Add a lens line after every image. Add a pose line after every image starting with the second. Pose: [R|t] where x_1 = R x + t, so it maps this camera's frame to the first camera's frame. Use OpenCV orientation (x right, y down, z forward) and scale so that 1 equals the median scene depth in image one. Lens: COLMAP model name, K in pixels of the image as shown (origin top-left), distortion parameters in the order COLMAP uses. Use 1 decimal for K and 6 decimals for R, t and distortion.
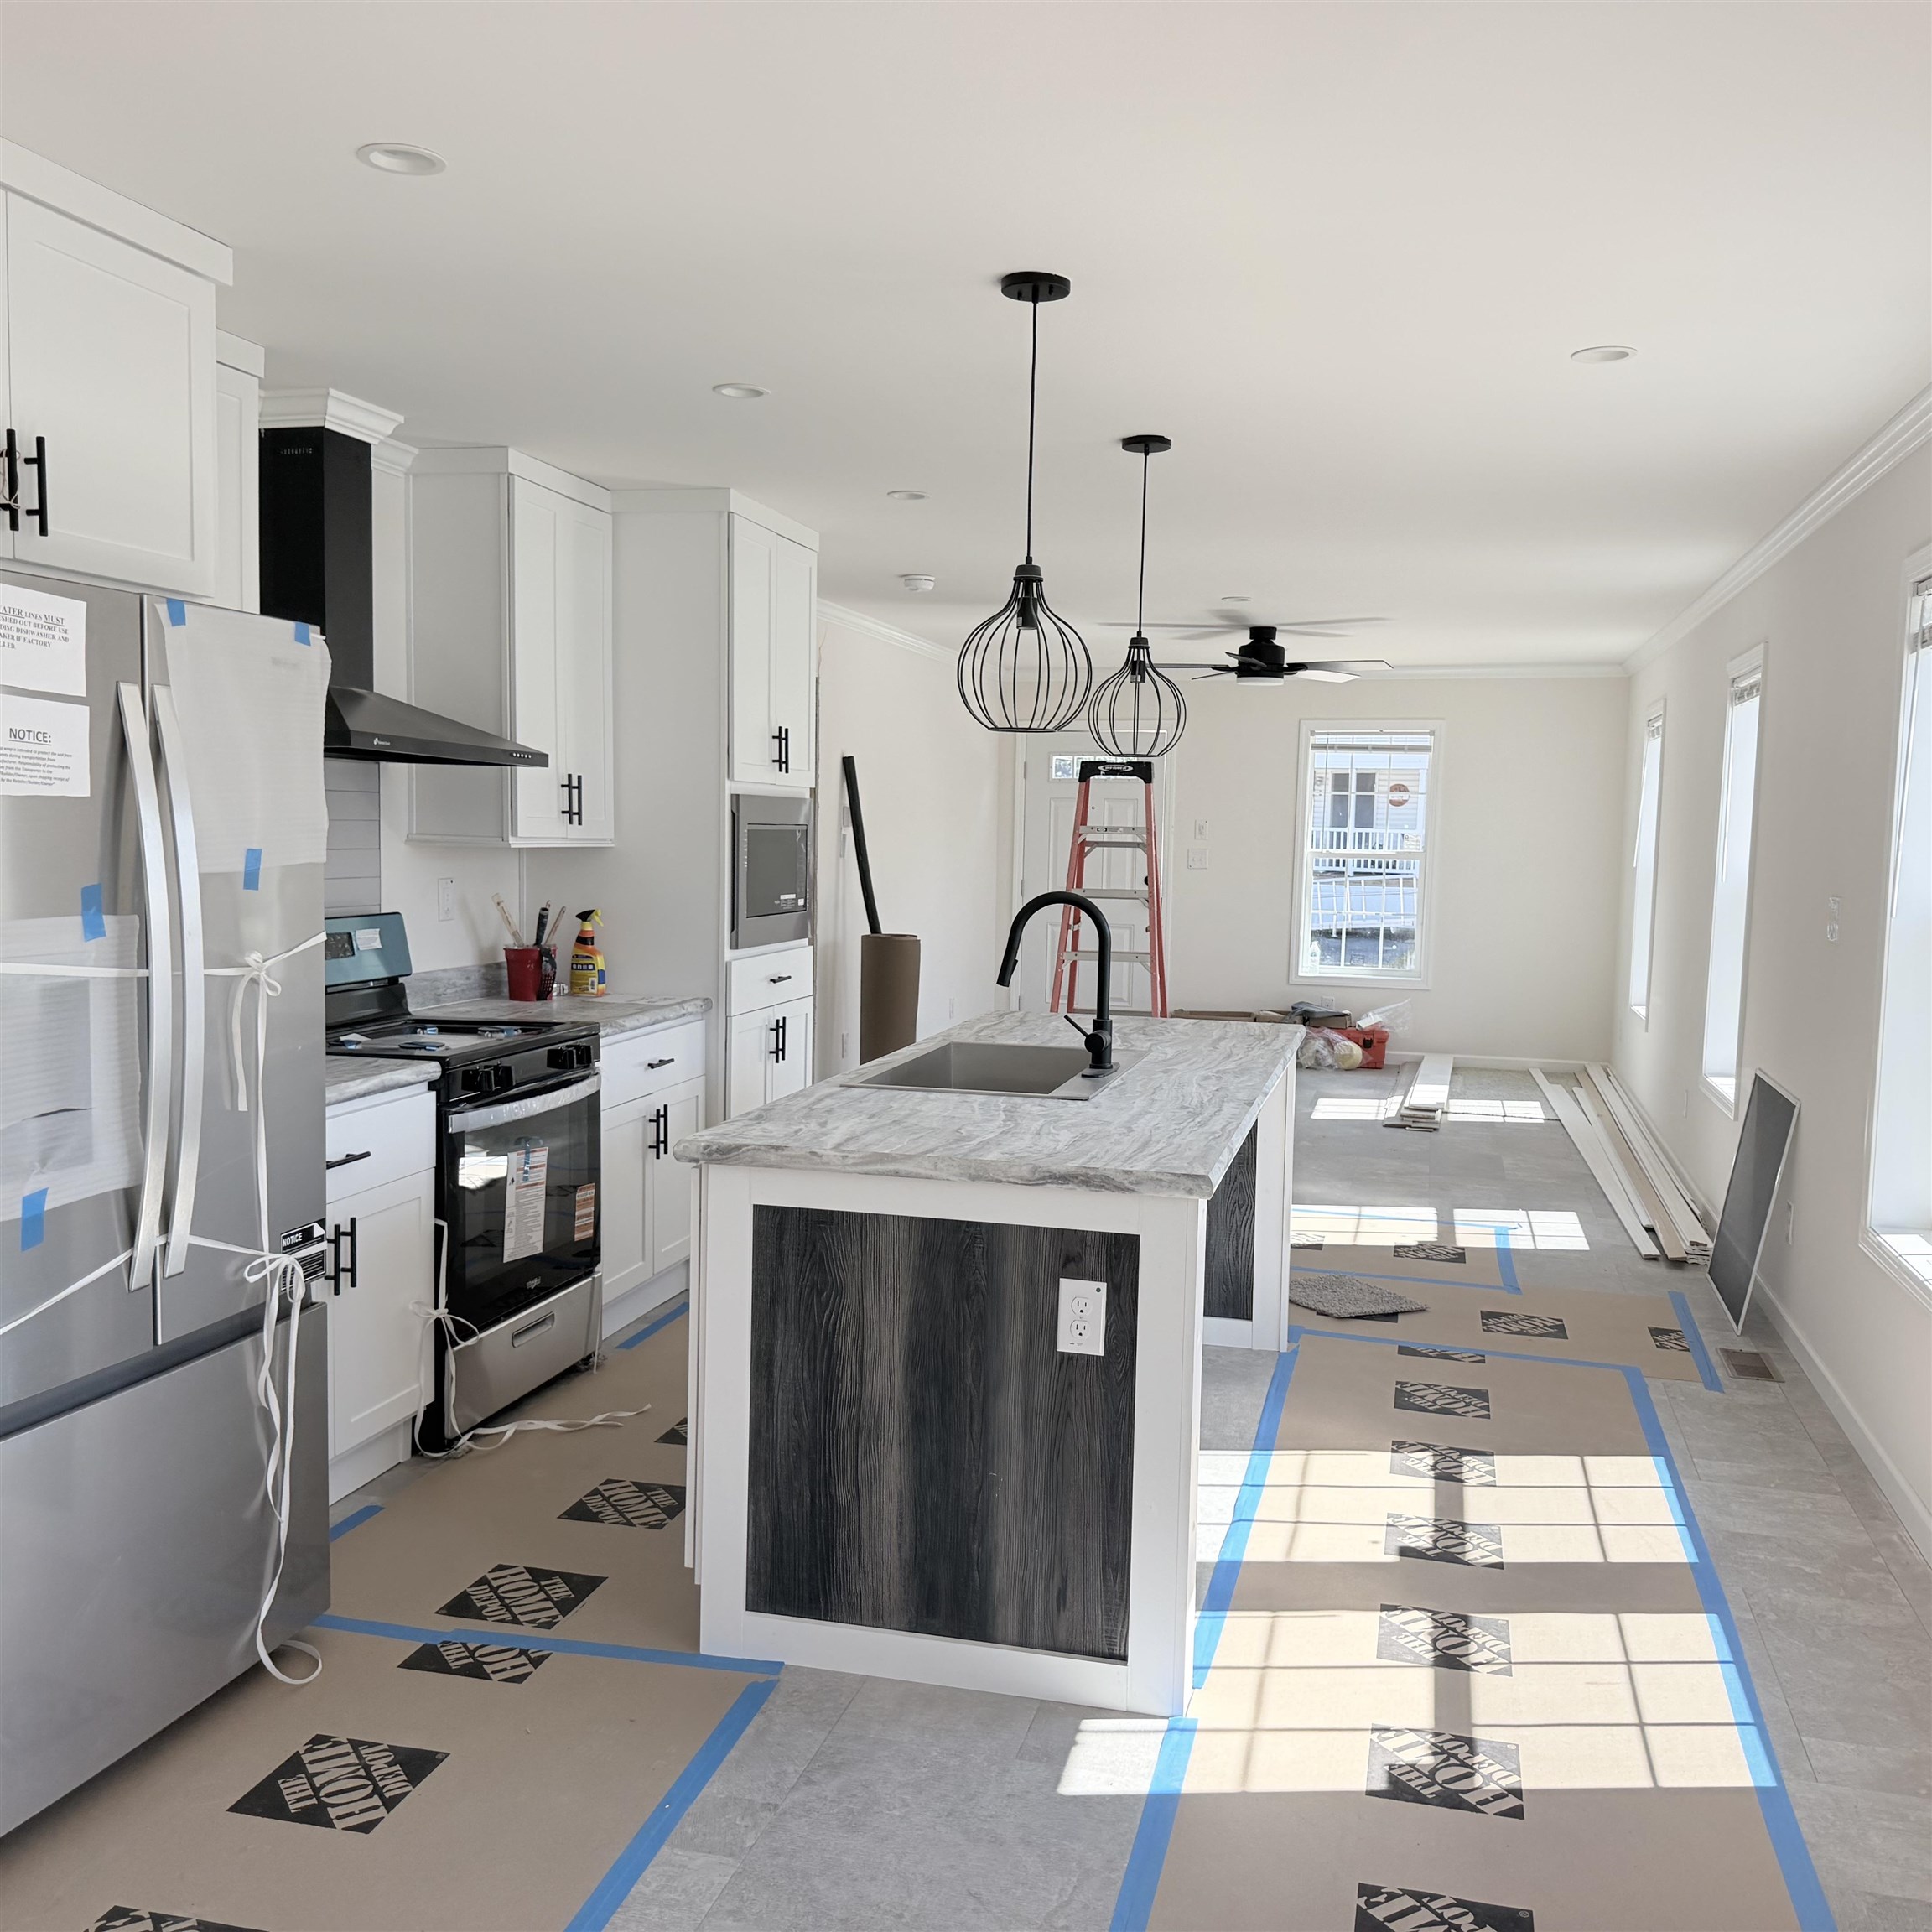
lens RADIAL K [[1826.1, 0, 966.0], [0, 1826.1, 966.0], [0, 0, 1]] dist [-0.003068, -0.004235]
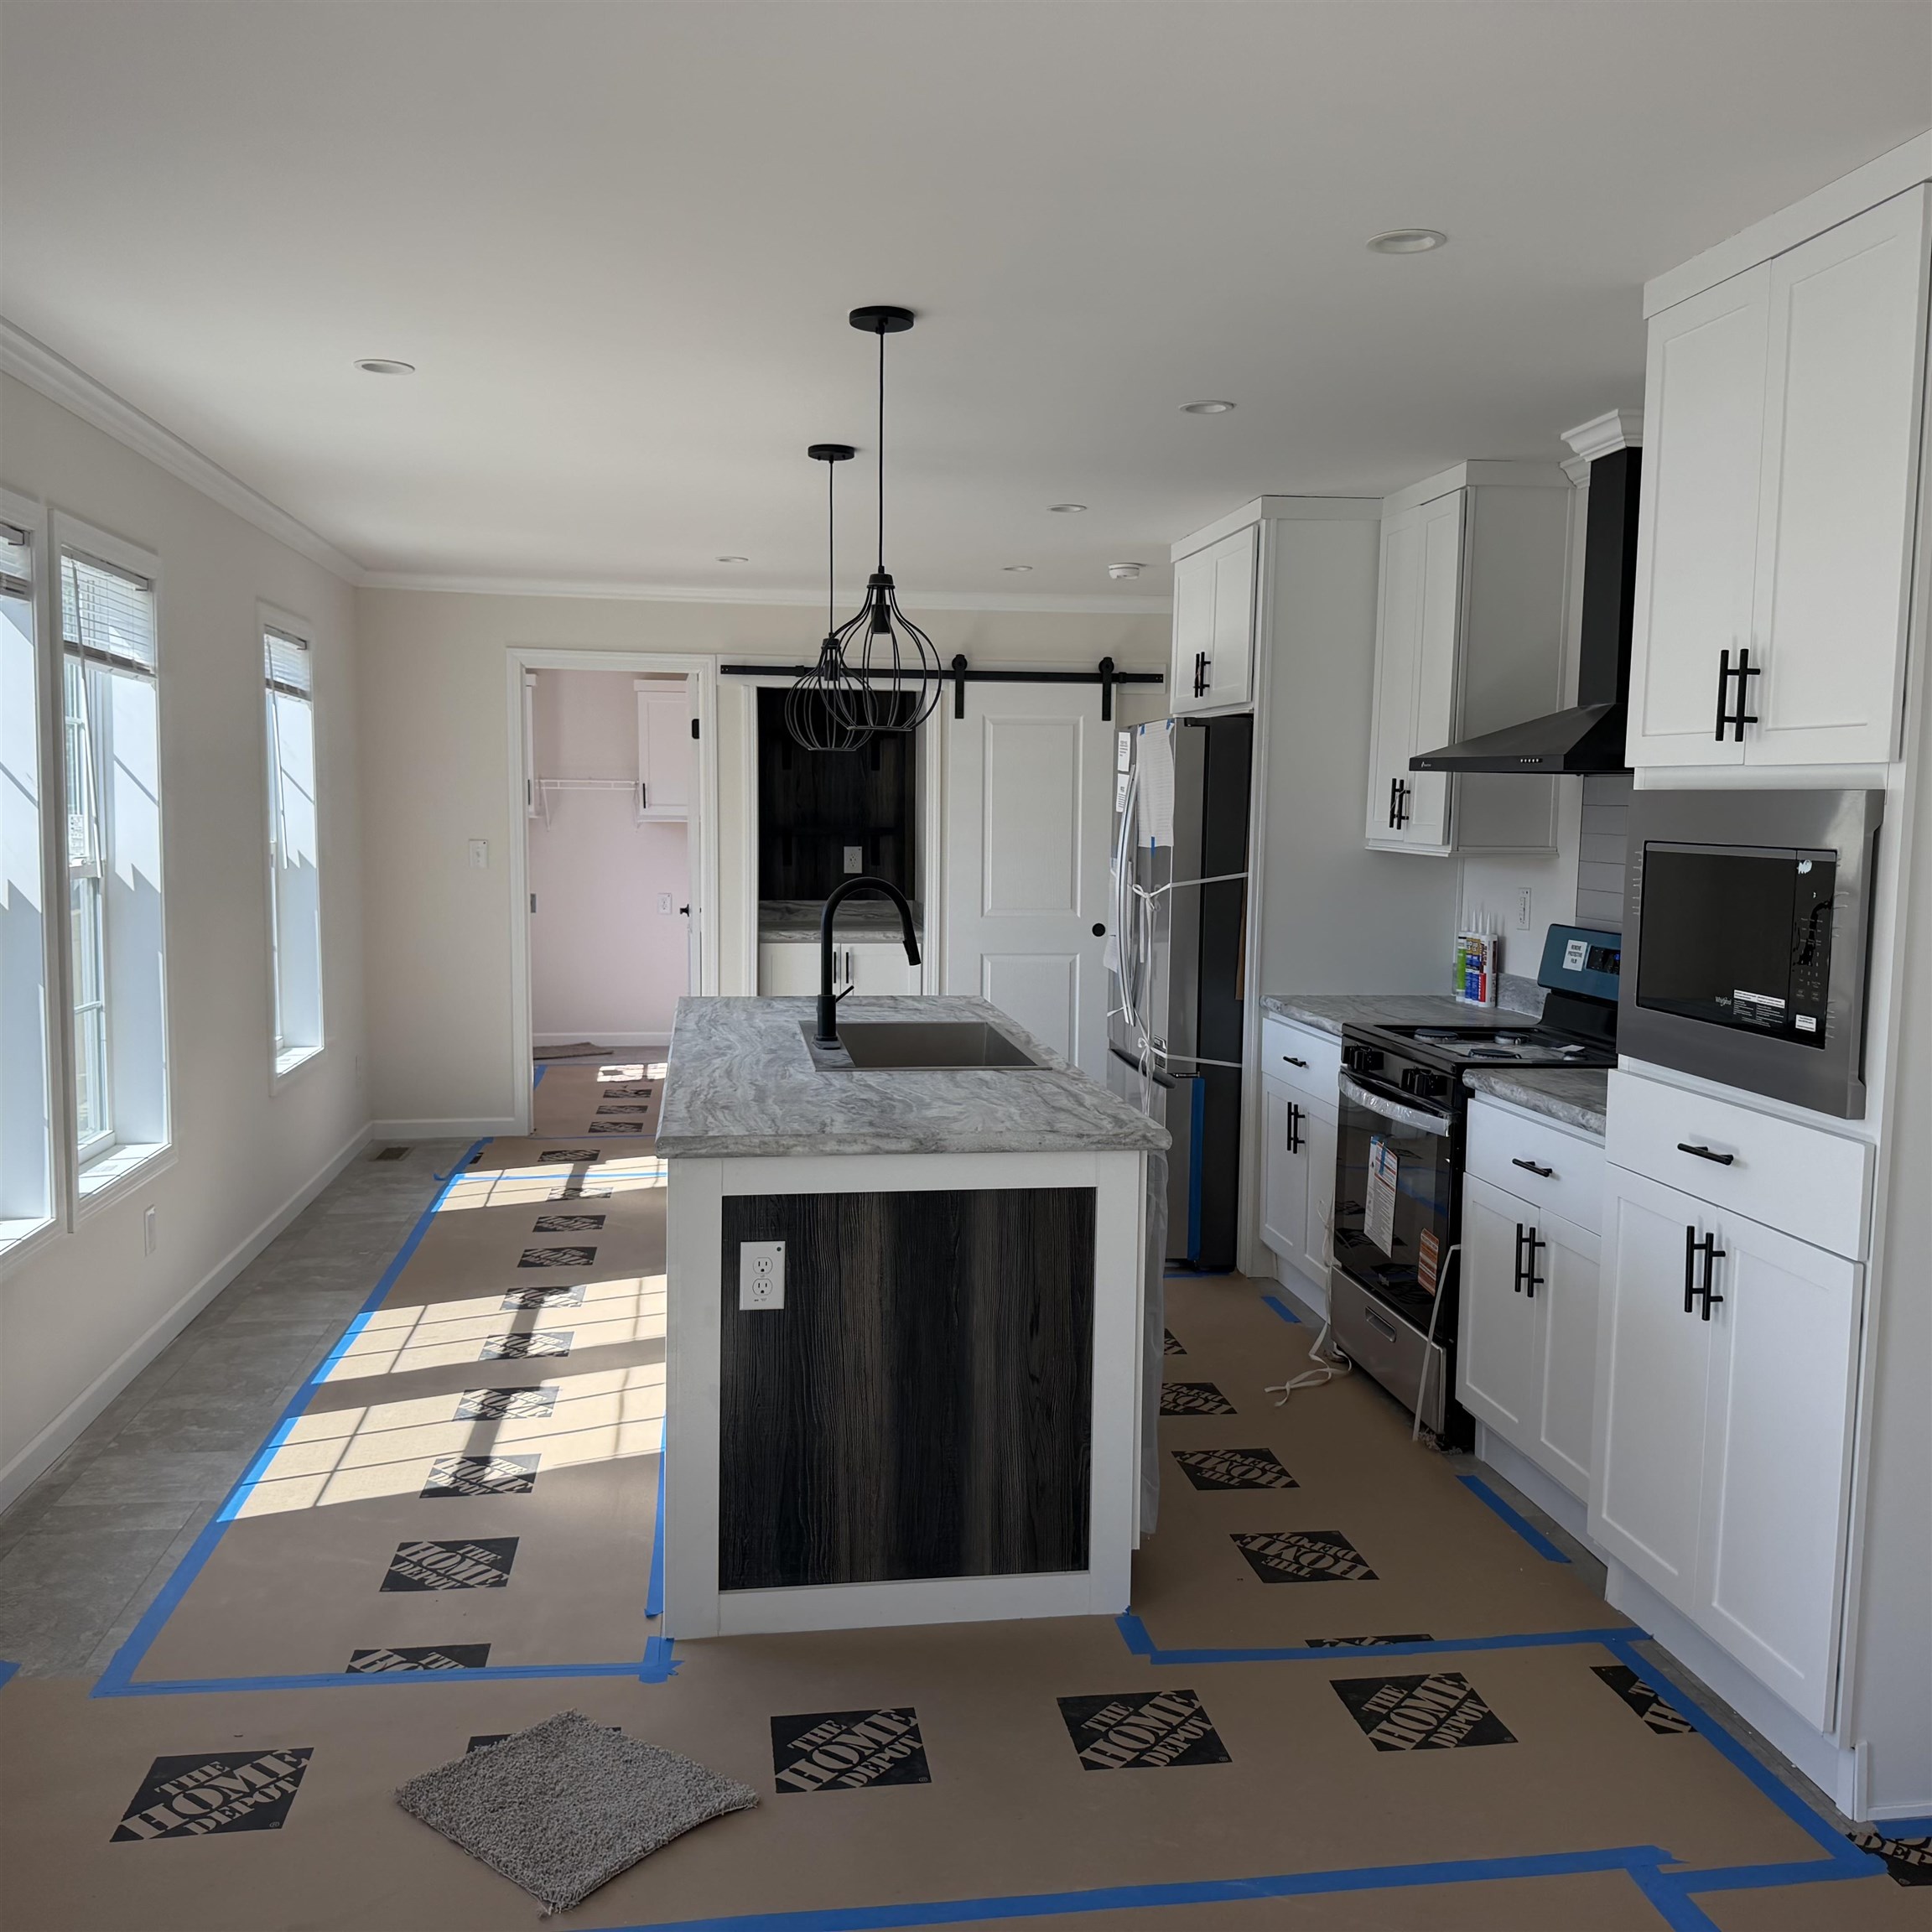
lens RADIAL K [[1826.1, 0, 966.0], [0, 1826.1, 966.0], [0, 0, 1]] dist [-0.003068, -0.004235]
pose [[-0.922646, 0.004410, -0.385622, 0.423709], [-0.058759, 0.986652, 0.151873, -0.163141], [0.381144, 0.162784, -0.910072, 2.068904]]
